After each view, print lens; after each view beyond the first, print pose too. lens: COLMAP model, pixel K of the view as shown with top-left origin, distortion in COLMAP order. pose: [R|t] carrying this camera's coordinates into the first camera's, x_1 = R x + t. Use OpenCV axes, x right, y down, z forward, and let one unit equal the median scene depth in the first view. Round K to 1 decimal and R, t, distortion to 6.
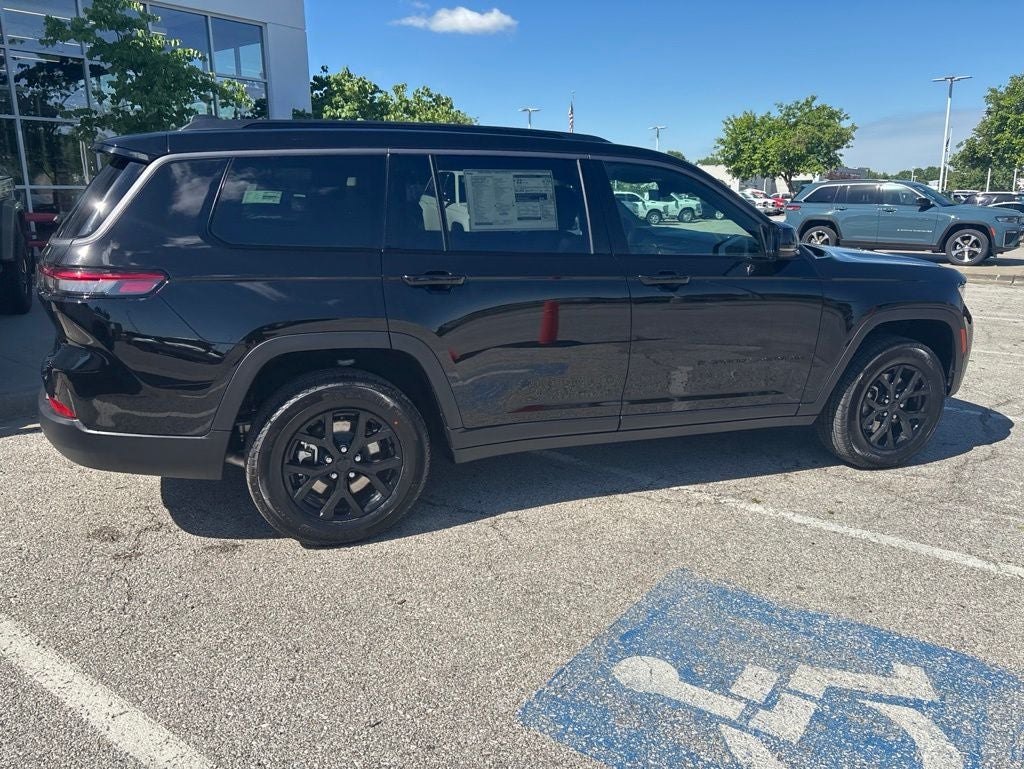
lens RADIAL K [[774.2, 0, 511.2], [0, 774.2, 393.0], [0, 0, 1]] dist [0.061975, -0.078703]
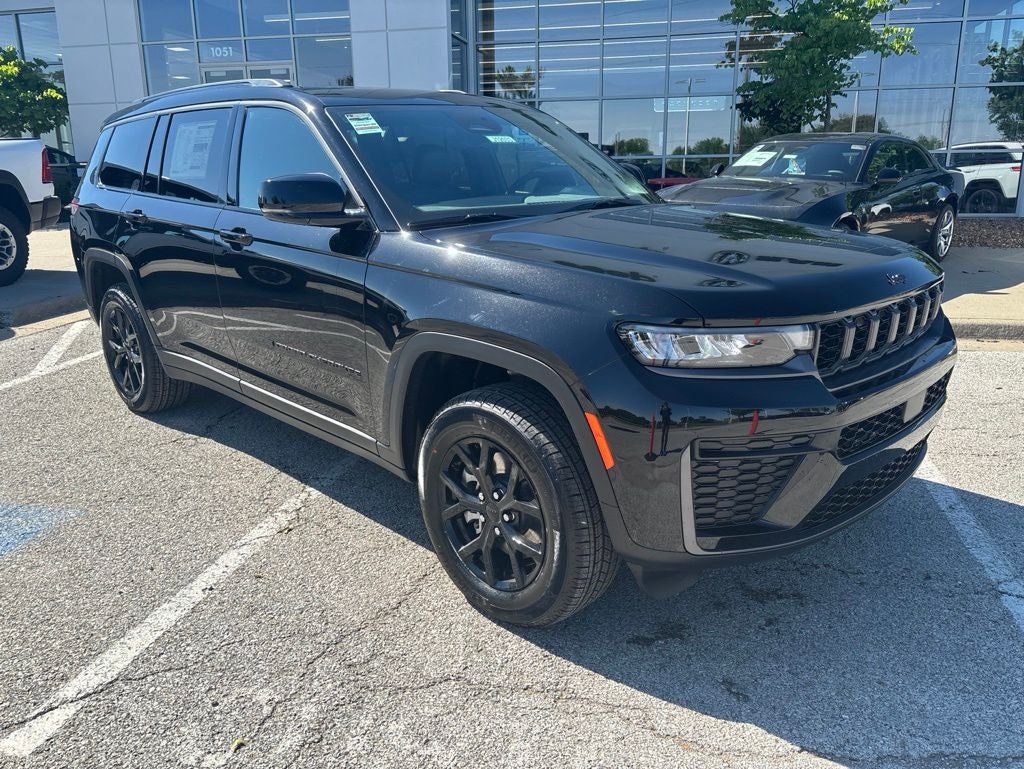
lens RADIAL K [[778.2, 0, 520.3], [0, 778.2, 387.1], [0, 0, 1]] dist [0.057686, -0.068328]
pose [[0.401439, 0.239806, -0.883934, 1.171800], [-0.216188, 0.962653, 0.162980, -0.198001], [0.890005, 0.125670, 0.438289, 0.921347]]
